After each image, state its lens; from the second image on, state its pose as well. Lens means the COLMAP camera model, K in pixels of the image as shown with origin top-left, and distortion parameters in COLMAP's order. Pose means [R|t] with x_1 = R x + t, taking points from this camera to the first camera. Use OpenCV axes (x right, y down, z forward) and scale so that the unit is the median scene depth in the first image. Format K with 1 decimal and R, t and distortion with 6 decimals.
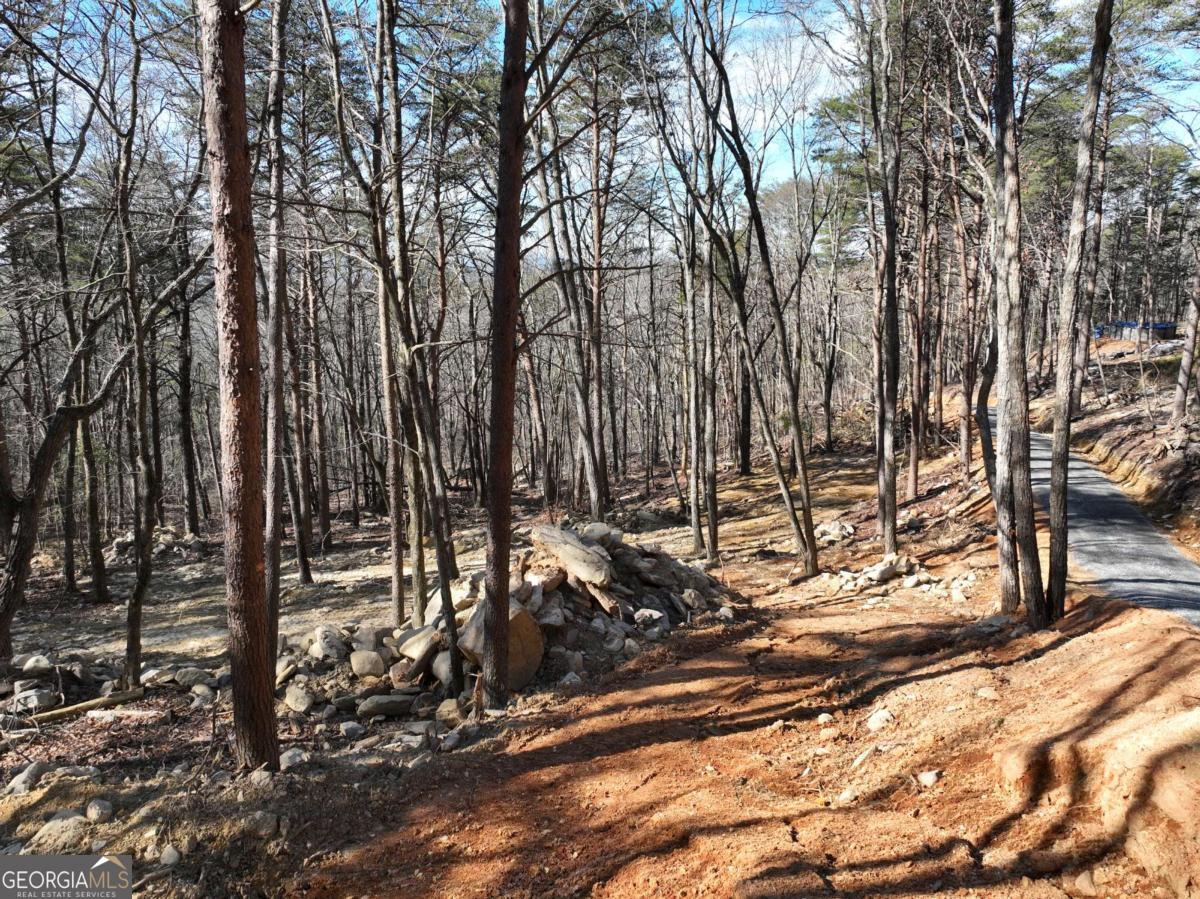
lens RADIAL K [[840.4, 0, 604.5], [0, 840.4, 446.5], [0, 0, 1]] dist [0.000715, 0.018159]
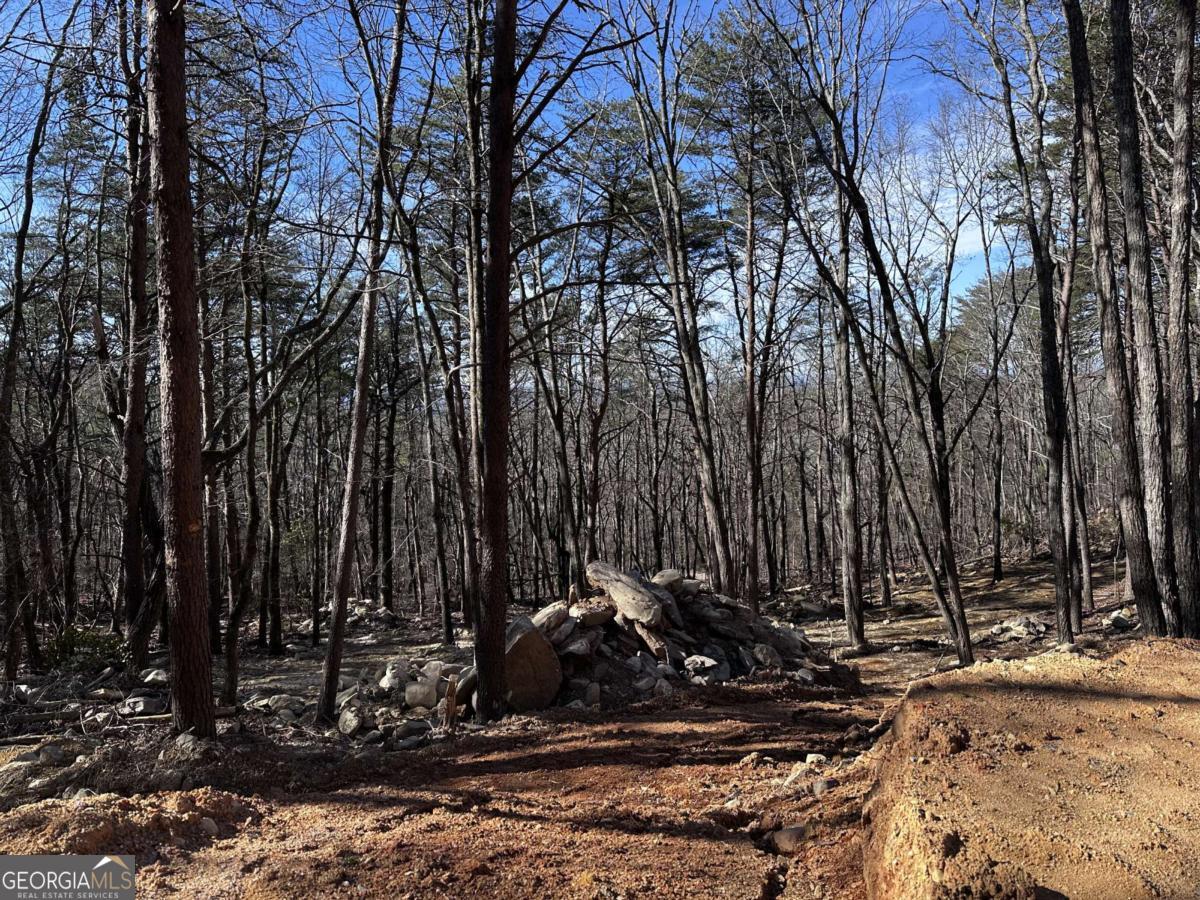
lens RADIAL K [[830.0, 0, 602.9], [0, 830.0, 458.4], [0, 0, 1]] dist [0.093669, -0.117732]
pose [[0.962400, -0.003002, -0.271619, 0.197908], [-0.030664, 0.992346, -0.119617, 0.091181], [0.269899, 0.123448, 0.954942, 0.069290]]
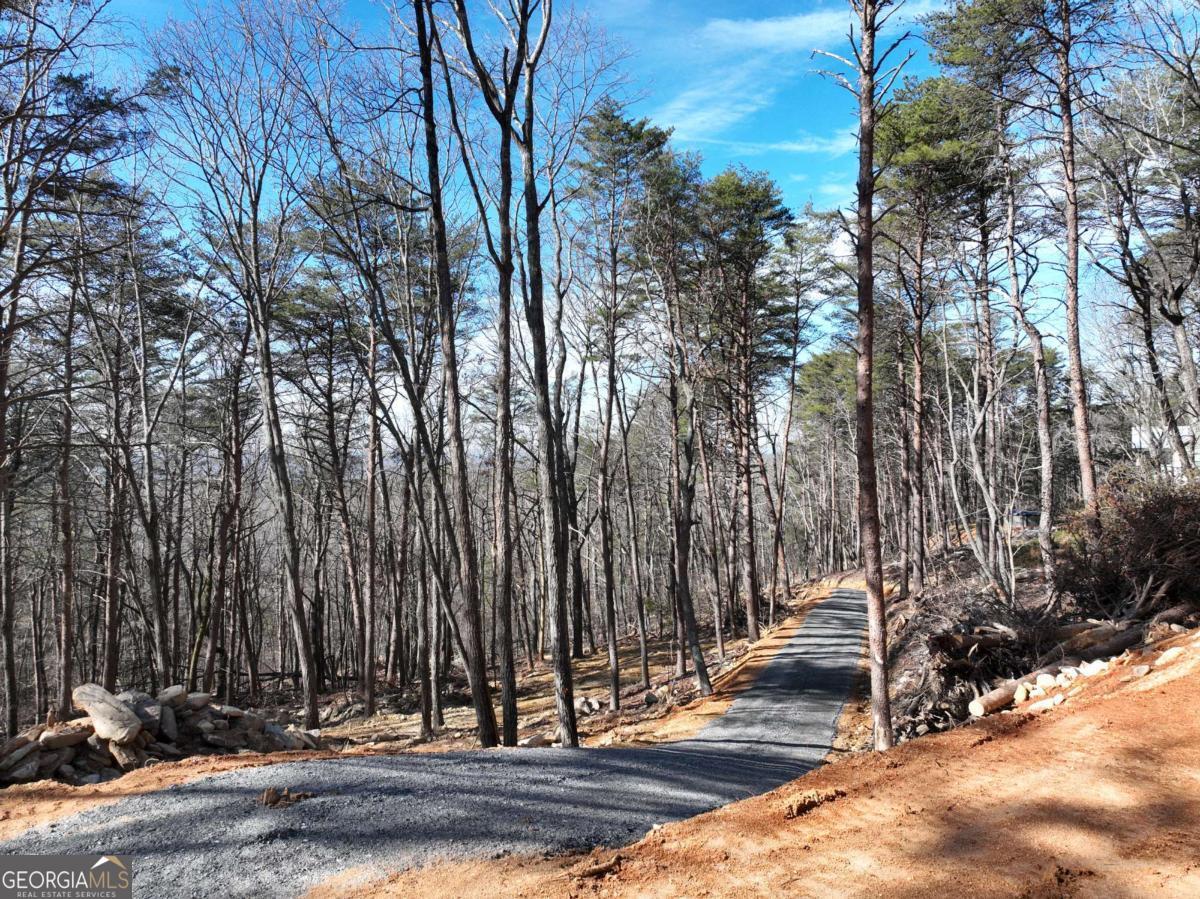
lens RADIAL K [[840.4, 0, 596.3], [0, 840.4, 449.1], [0, 0, 1]] dist [0.000715, 0.018159]
pose [[0.999741, -0.001911, 0.022696, 0.560509], [0.006882, 0.975245, -0.221020, 0.043402], [-0.021712, 0.221119, 0.975005, -0.123860]]
